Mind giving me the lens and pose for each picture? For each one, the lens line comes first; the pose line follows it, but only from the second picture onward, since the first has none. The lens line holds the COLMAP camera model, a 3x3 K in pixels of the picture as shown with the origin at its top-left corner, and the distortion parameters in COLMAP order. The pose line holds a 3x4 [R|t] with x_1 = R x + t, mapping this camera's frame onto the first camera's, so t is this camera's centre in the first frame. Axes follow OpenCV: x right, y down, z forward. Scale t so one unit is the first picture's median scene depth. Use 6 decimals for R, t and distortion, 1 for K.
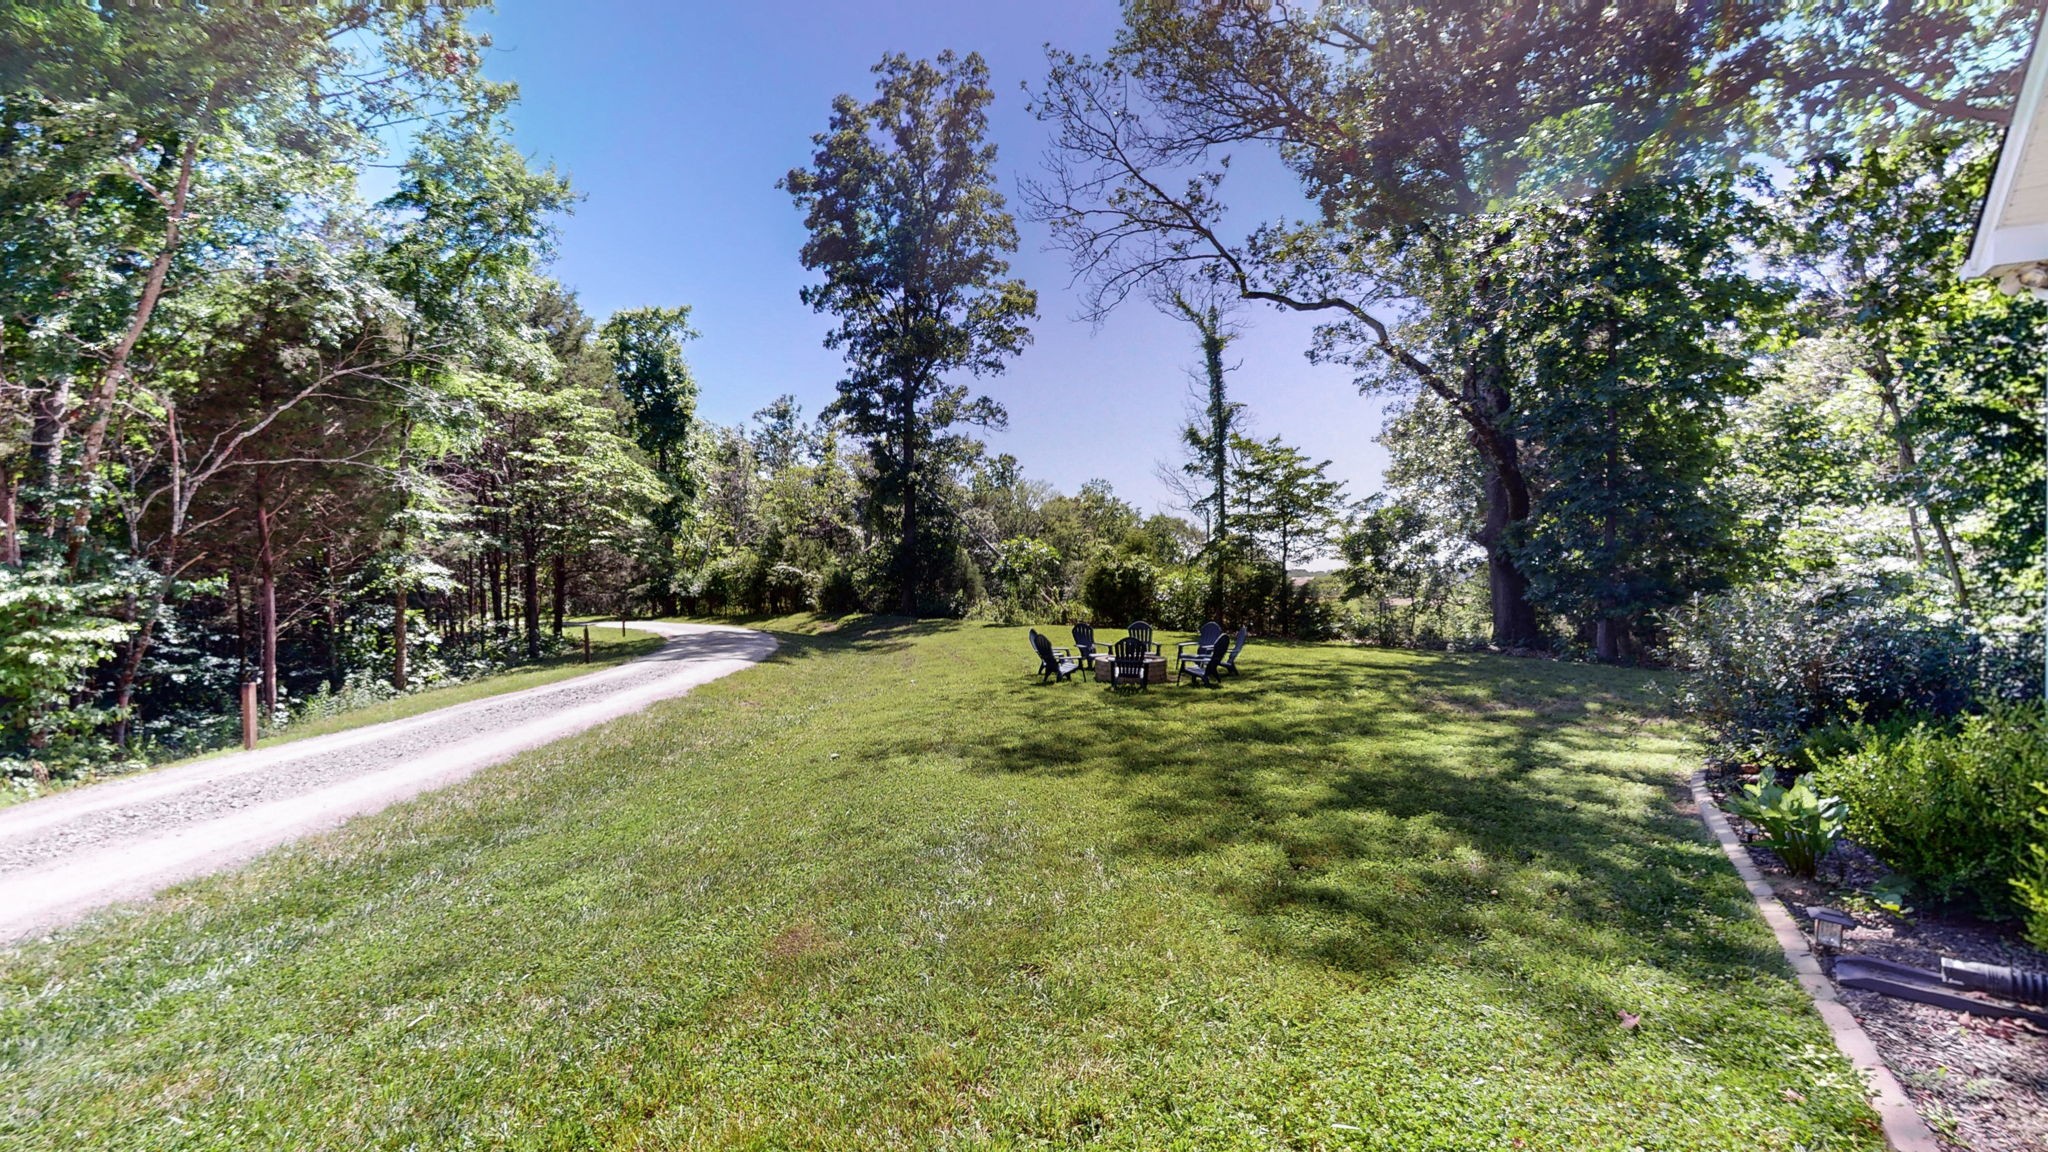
lens RADIAL K [[859.1, 0, 1019.4], [0, 859.1, 581.1], [0, 0, 1]] dist [-0.001849, 0.000062]
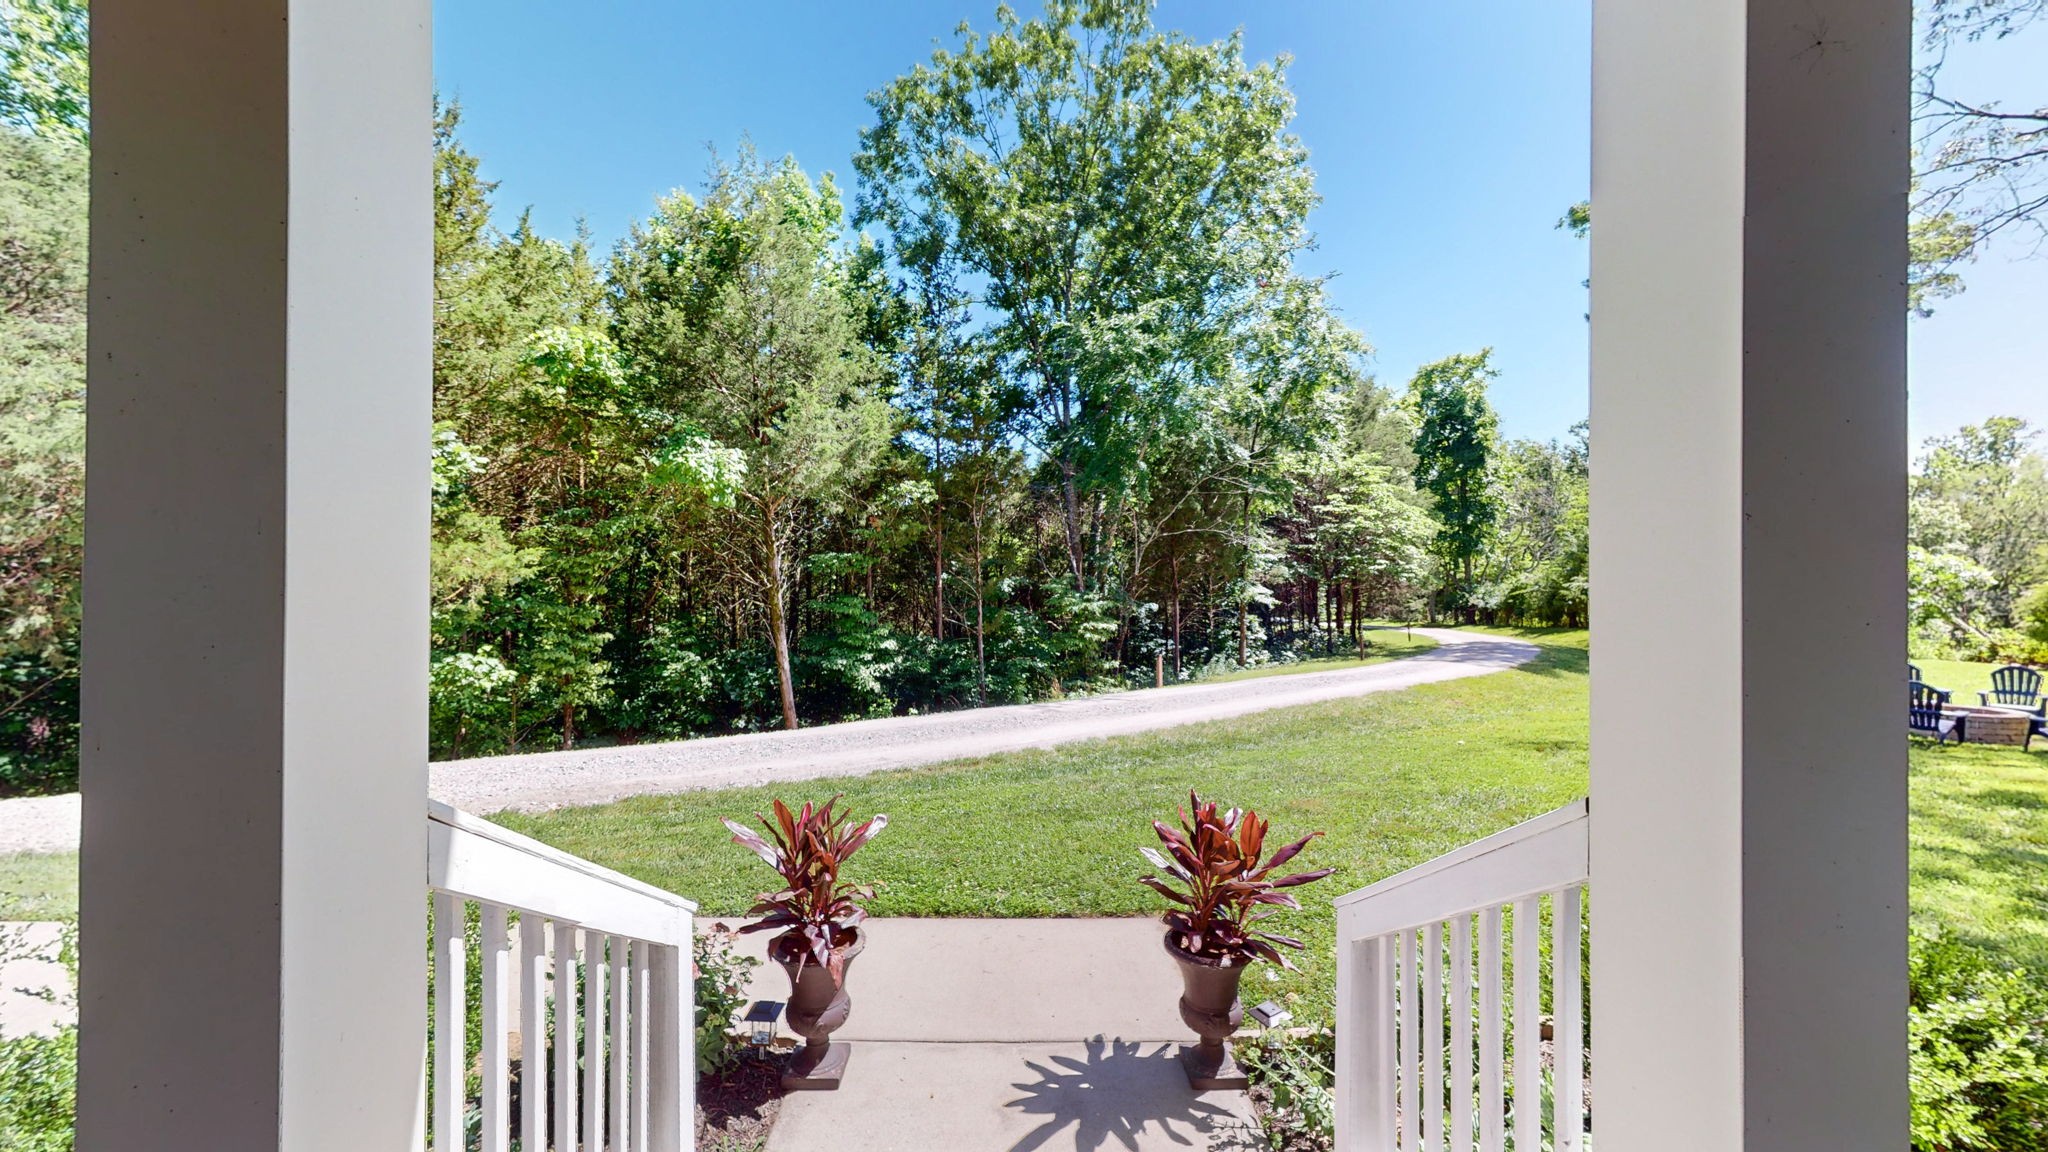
lens RADIAL K [[859.1, 0, 1024.4], [0, 859.1, 573.2], [0, 0, 1]] dist [-0.001849, 0.000062]
pose [[0.572732, 0.000998, -0.819742, 0.288242], [-0.005805, 0.999979, -0.002838, -0.032190], [0.819722, 0.006384, 0.572726, -0.200064]]
